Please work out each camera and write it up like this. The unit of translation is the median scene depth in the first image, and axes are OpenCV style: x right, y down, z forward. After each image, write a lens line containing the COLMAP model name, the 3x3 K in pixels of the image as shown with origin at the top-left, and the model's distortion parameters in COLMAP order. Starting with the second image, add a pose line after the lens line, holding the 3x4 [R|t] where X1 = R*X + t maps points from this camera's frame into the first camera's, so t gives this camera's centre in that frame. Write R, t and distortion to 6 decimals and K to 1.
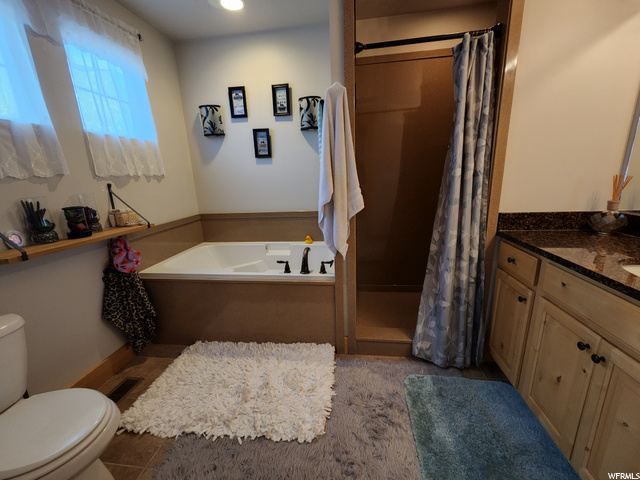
lens RADIAL K [[264.4, 0, 320.0], [0, 264.4, 240.0], [0, 0, 1]] dist [-0.001187, 0.000167]
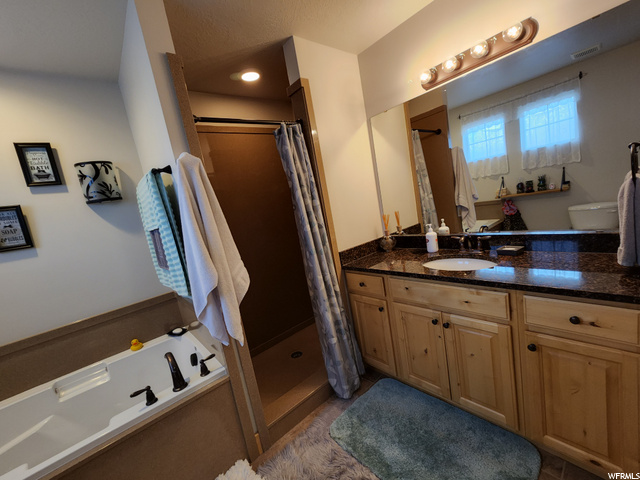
lens RADIAL K [[264.4, 0, 320.0], [0, 264.4, 240.0], [0, 0, 1]] dist [-0.001187, 0.000167]
pose [[0.665776, -0.182886, 0.723391, -0.304120], [0.324219, 0.944096, -0.059712, -0.111007], [-0.672030, 0.274292, 0.687852, 0.154863]]
